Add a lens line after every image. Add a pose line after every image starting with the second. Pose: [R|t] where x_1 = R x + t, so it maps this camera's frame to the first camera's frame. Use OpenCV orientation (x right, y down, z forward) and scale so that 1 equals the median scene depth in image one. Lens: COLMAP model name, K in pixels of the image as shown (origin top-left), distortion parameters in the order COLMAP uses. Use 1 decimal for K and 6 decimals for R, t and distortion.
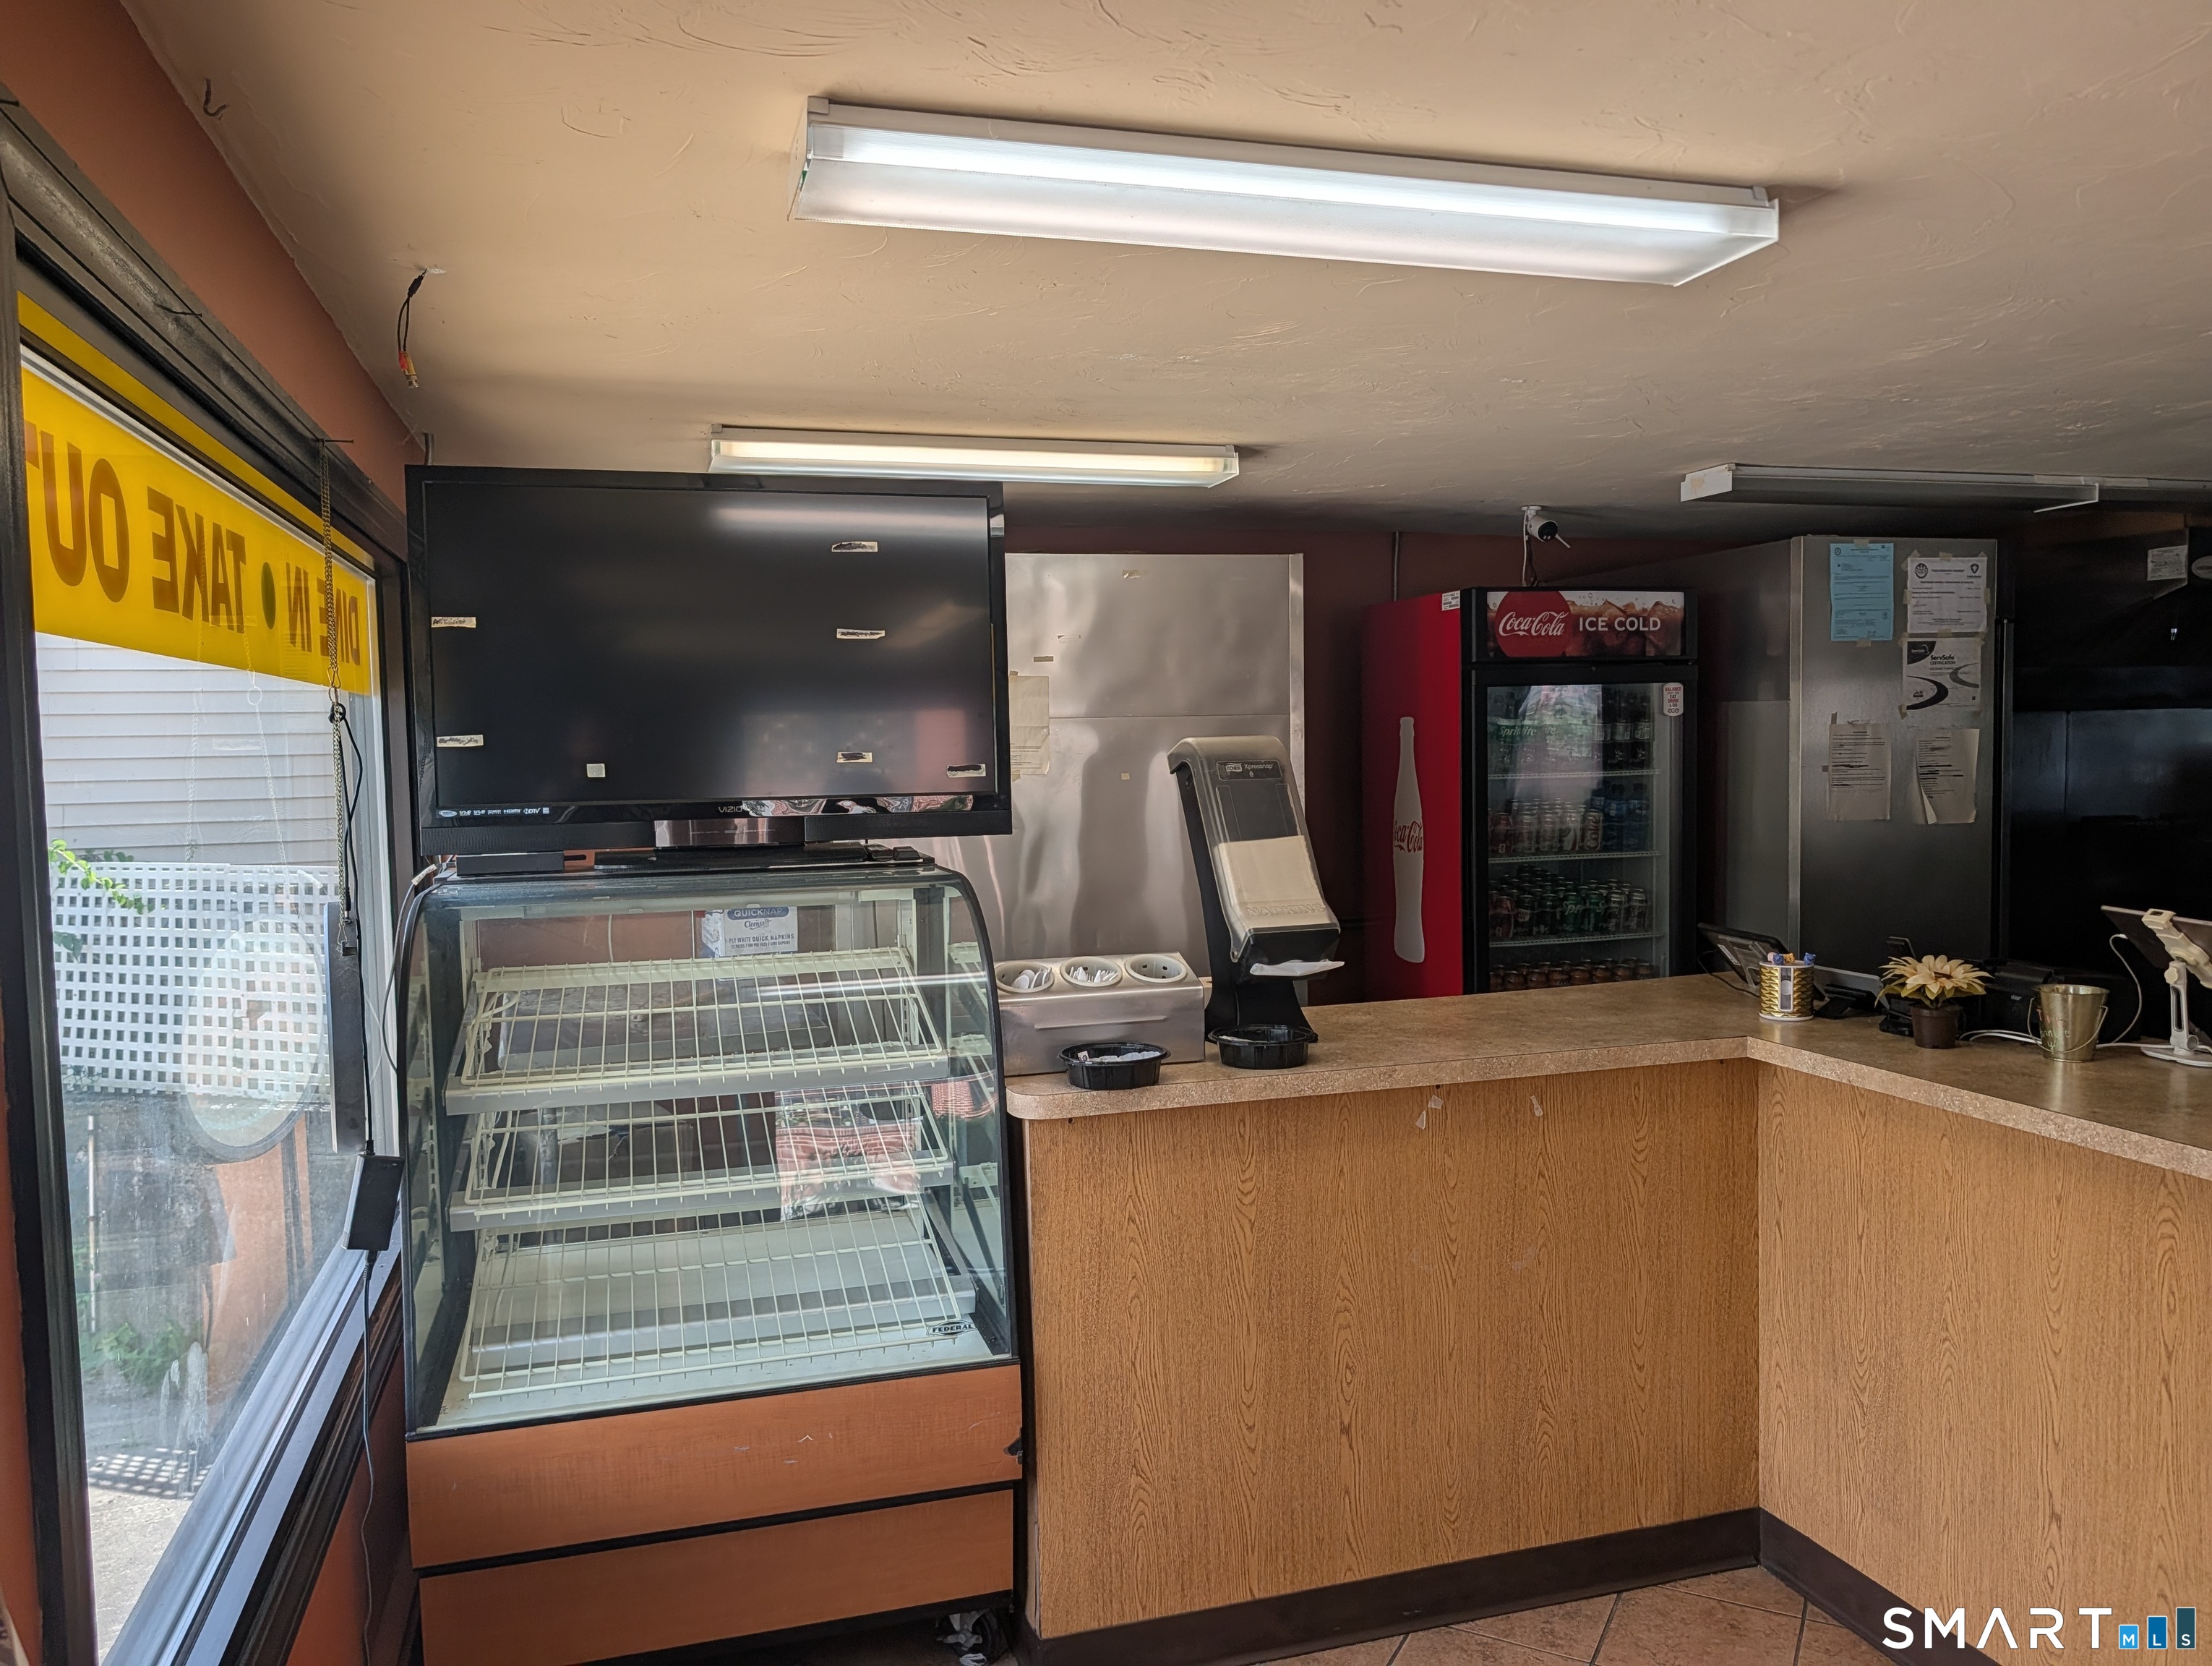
lens RADIAL K [[1618.2, 0, 1106.0], [0, 1618.2, 833.0], [0, 0, 1]] dist [0.010736, -0.001466]
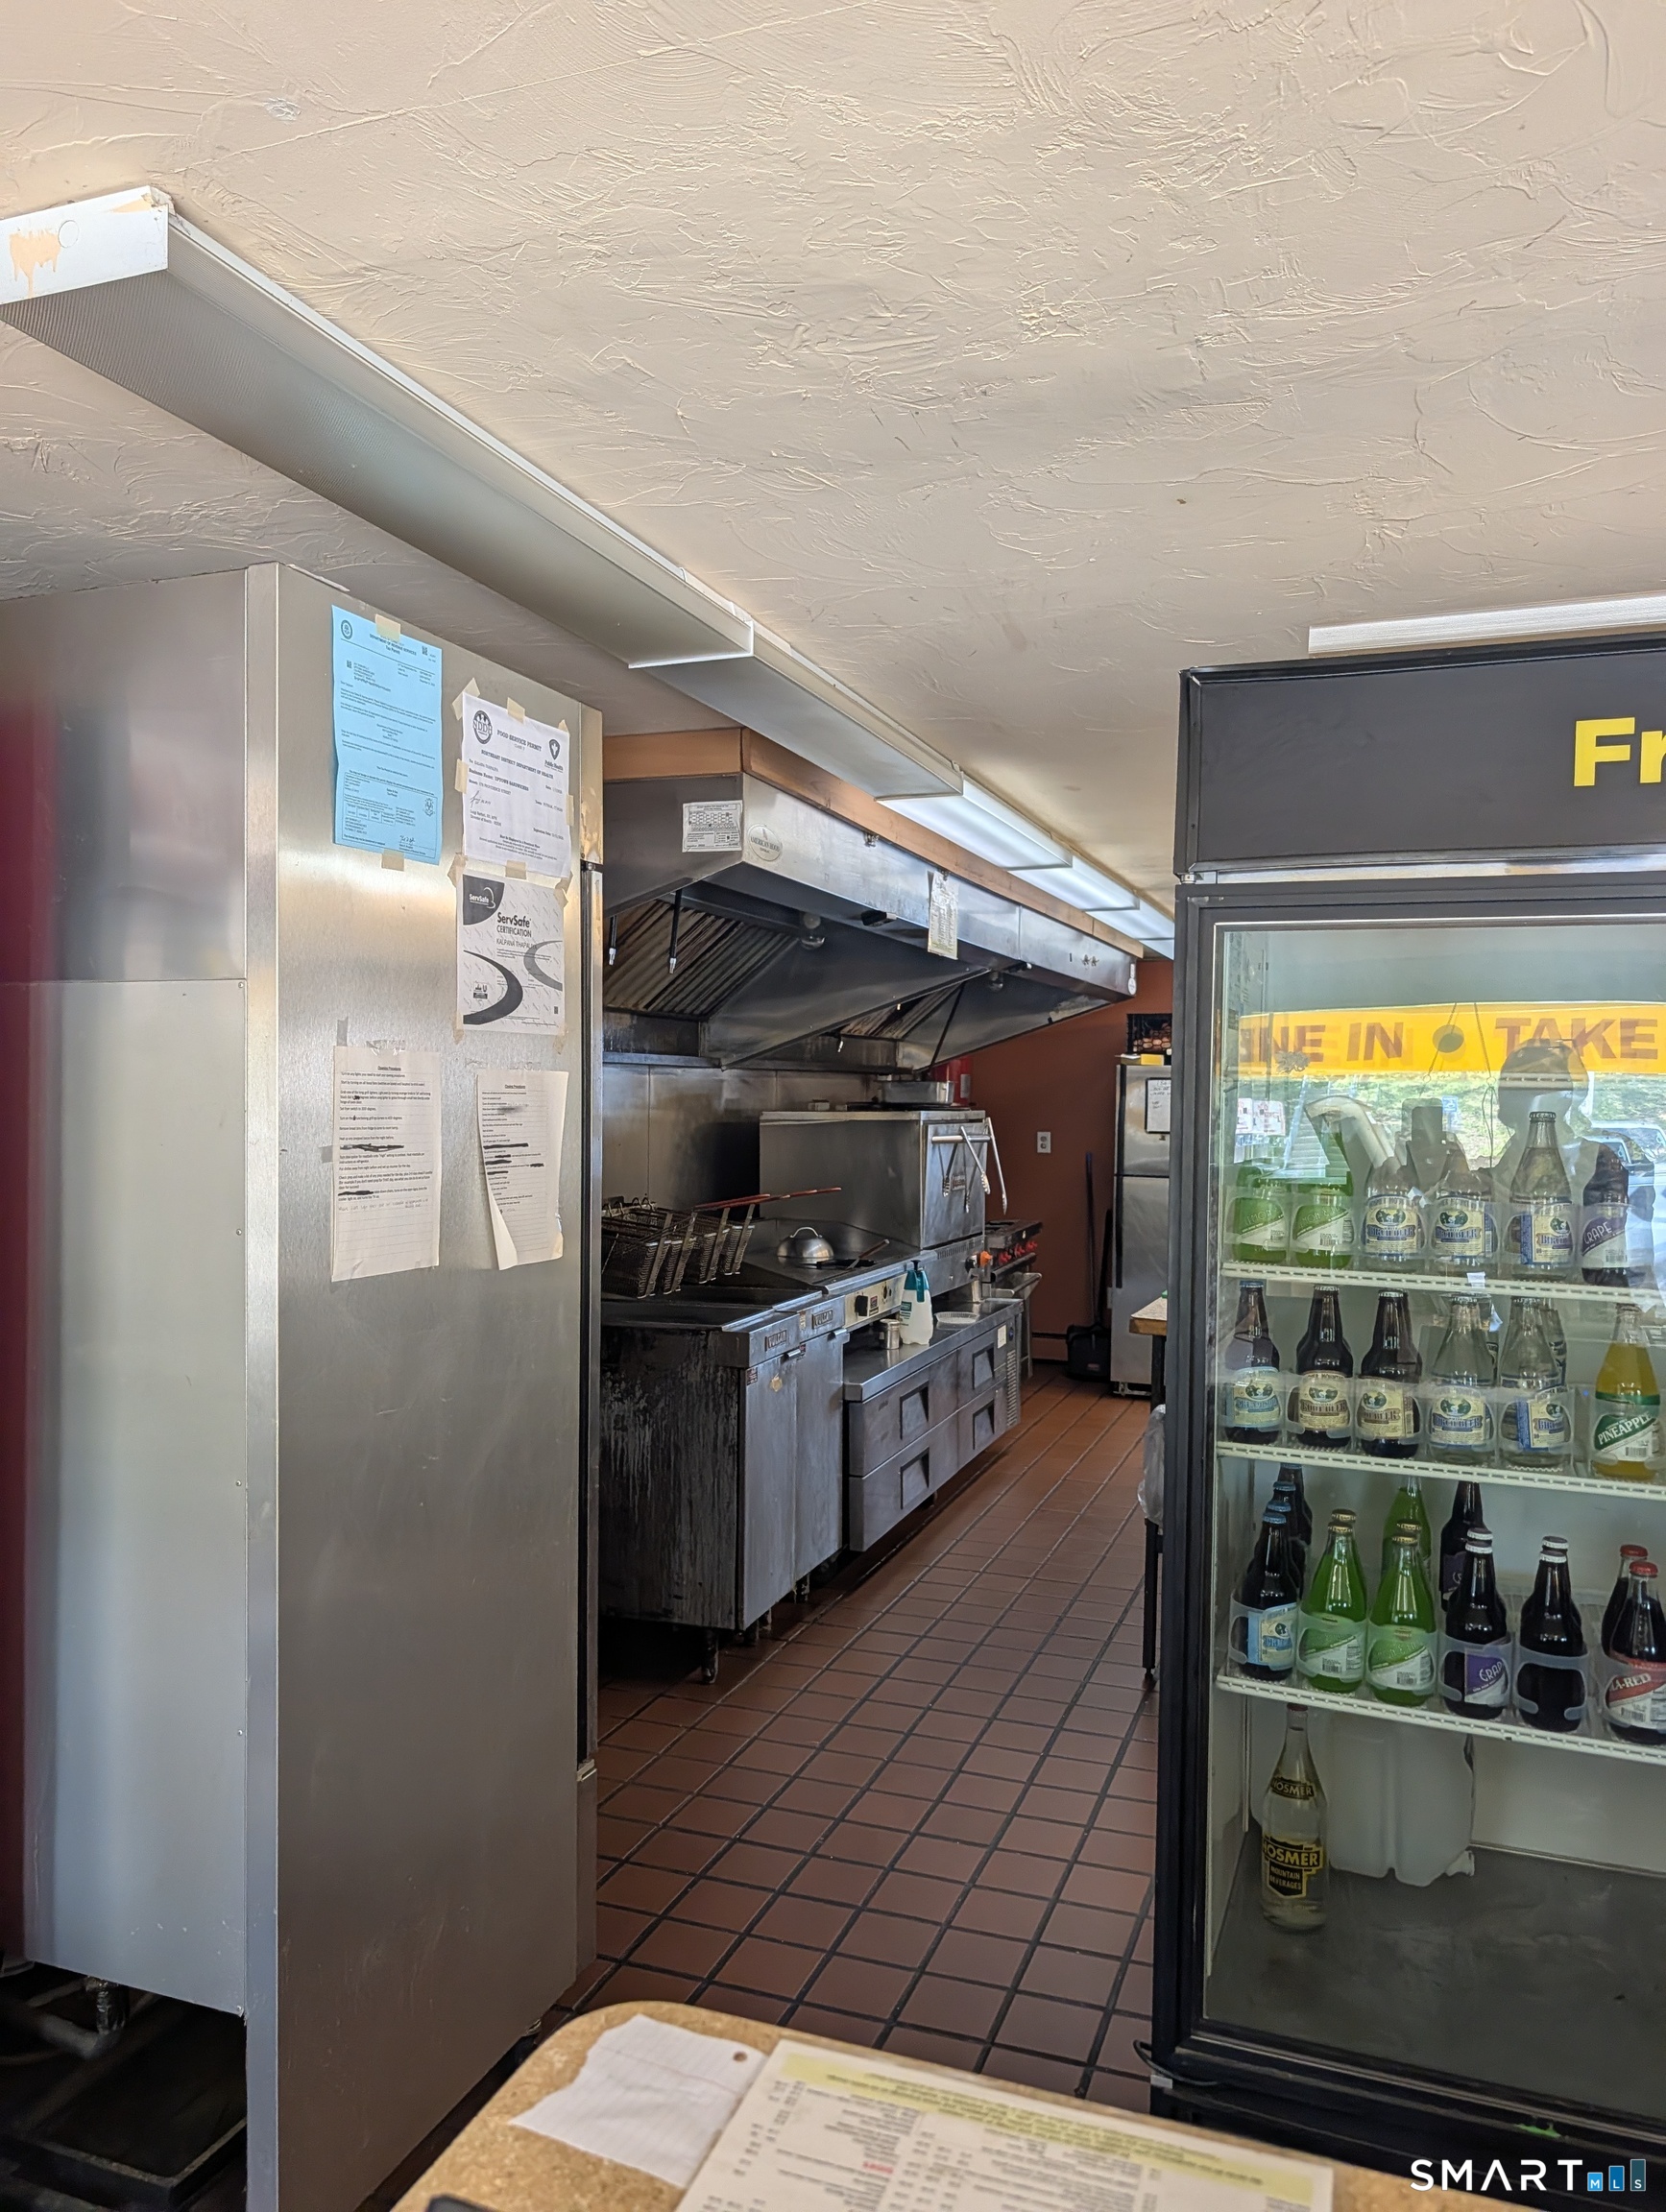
lens RADIAL K [[1618.1, 0, 833.0], [0, 1618.1, 1106.0], [0, 0, 1]] dist [0.010736, -0.001466]
pose [[0.600604, 0.013207, 0.799438, 0.193179], [0.040536, 0.998075, -0.046942, -0.027355], [-0.798519, 0.060599, 0.598912, 0.648191]]
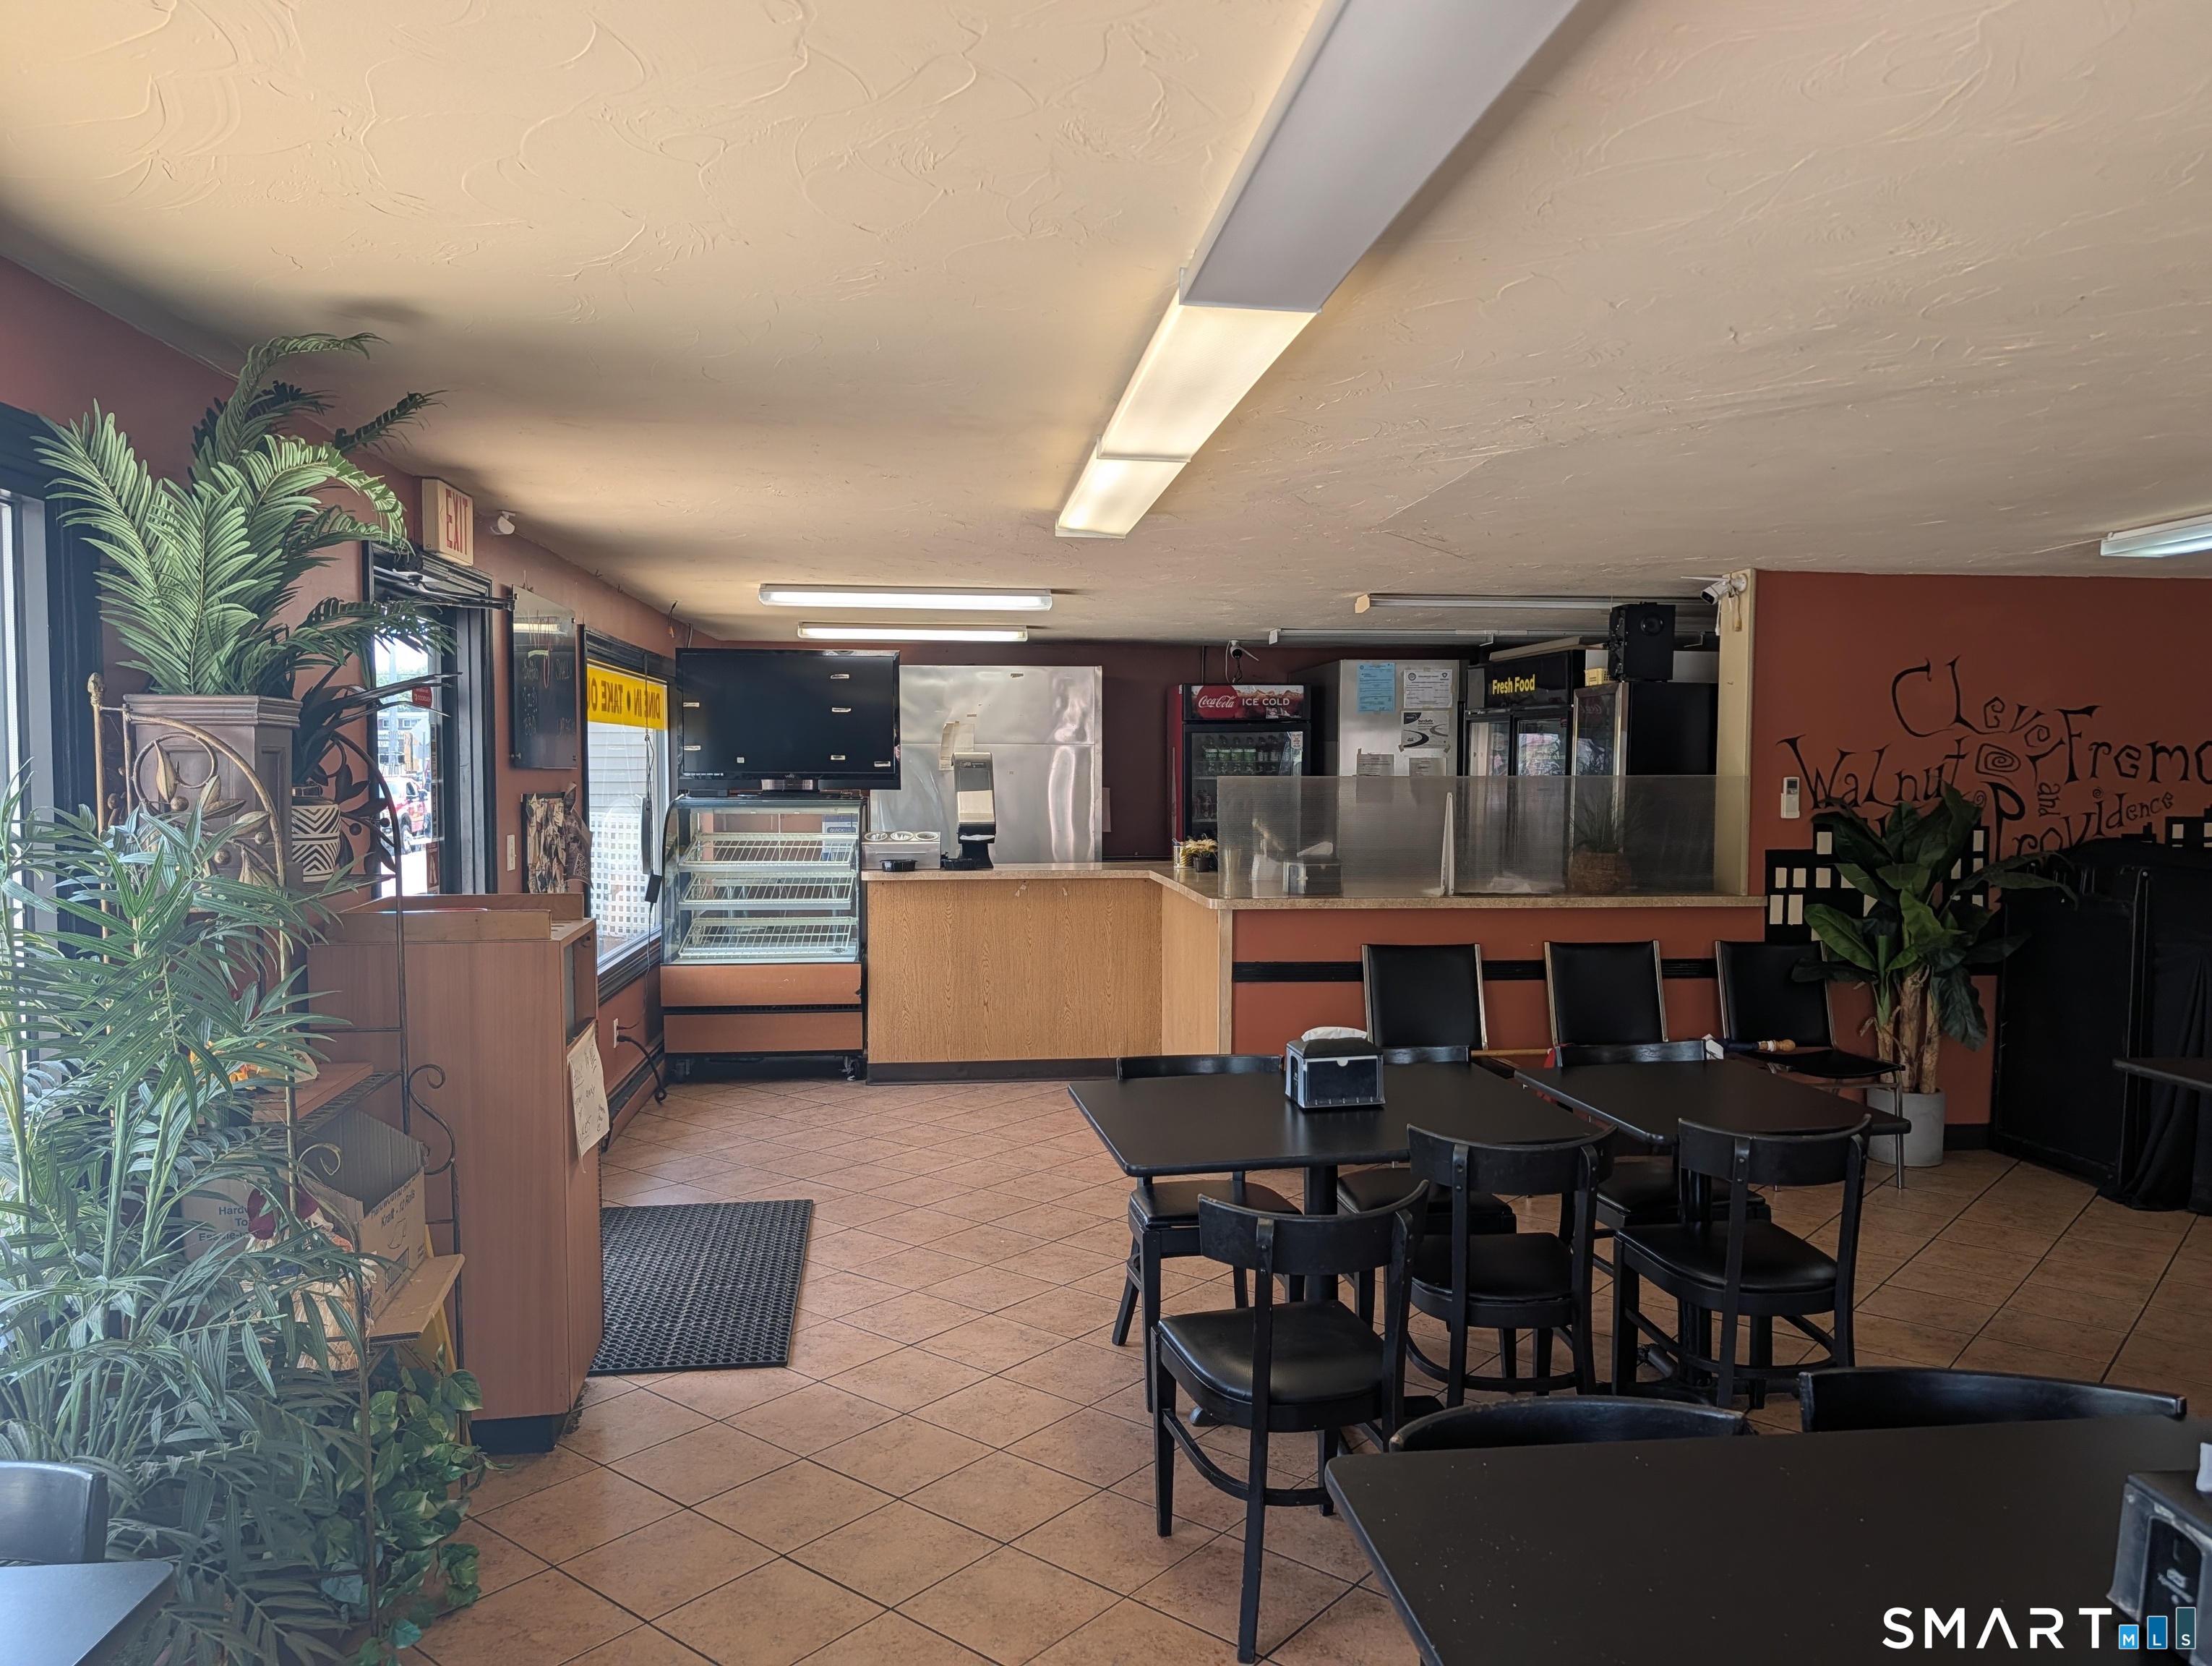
lens RADIAL K [[1561.3, 0, 1106.0], [0, 1561.3, 833.0], [0, 0, 1]] dist [0.057400, -0.000316]
pose [[0.983975, 0.025074, -0.176532, 0.477363], [-0.028227, 0.999483, -0.015370, 0.067162], [0.176056, 0.020106, 0.984175, -0.928491]]
